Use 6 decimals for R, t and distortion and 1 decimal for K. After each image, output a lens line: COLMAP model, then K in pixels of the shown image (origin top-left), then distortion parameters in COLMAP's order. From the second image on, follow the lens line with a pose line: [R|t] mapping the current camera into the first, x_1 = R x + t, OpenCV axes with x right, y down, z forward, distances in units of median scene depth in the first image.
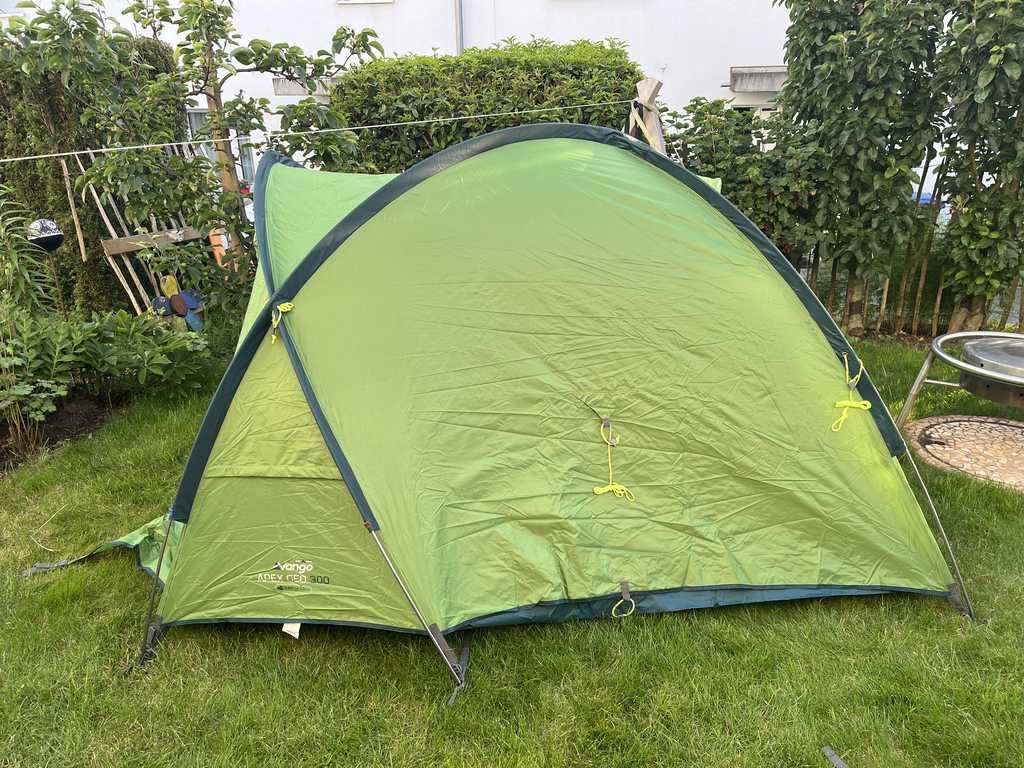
lens RADIAL K [[789.3, 0, 506.3], [0, 789.3, 380.1], [0, 0, 1]] dist [0.053950, -0.067882]
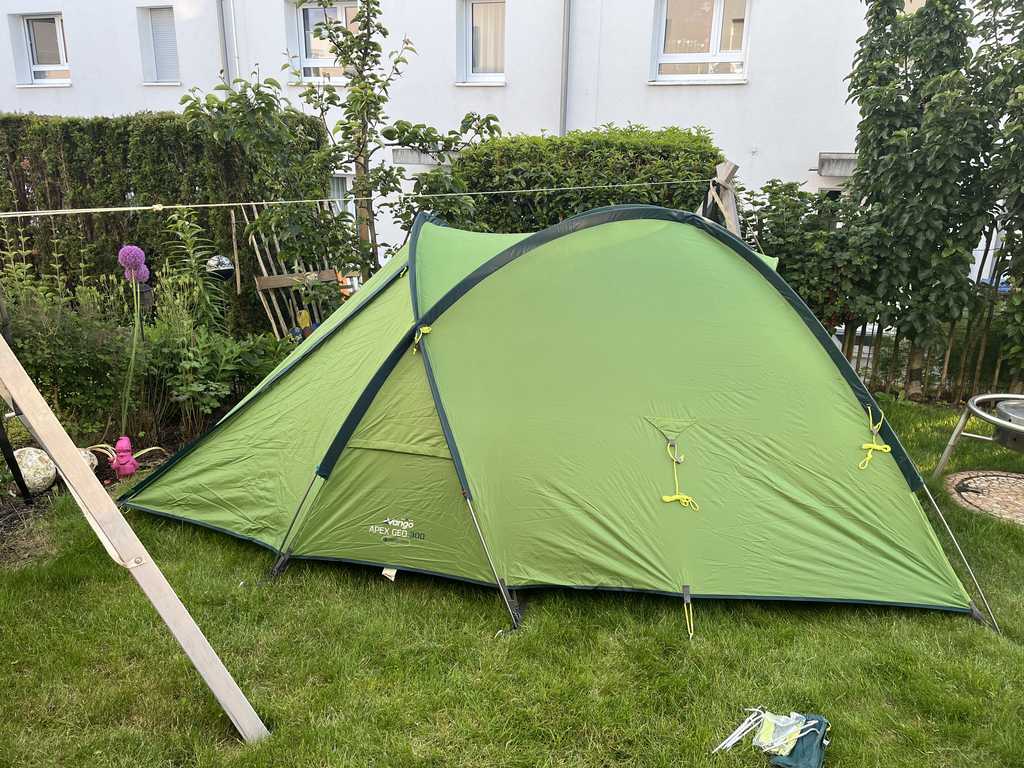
lens RADIAL K [[789.3, 0, 507.0], [0, 789.3, 380.9], [0, 0, 1]] dist [0.053950, -0.067882]
pose [[0.992489, 0.065293, -0.103457, 0.001620], [-0.073637, 0.994151, -0.079002, 0.050044], [0.097693, 0.086027, 0.991492, -0.144608]]
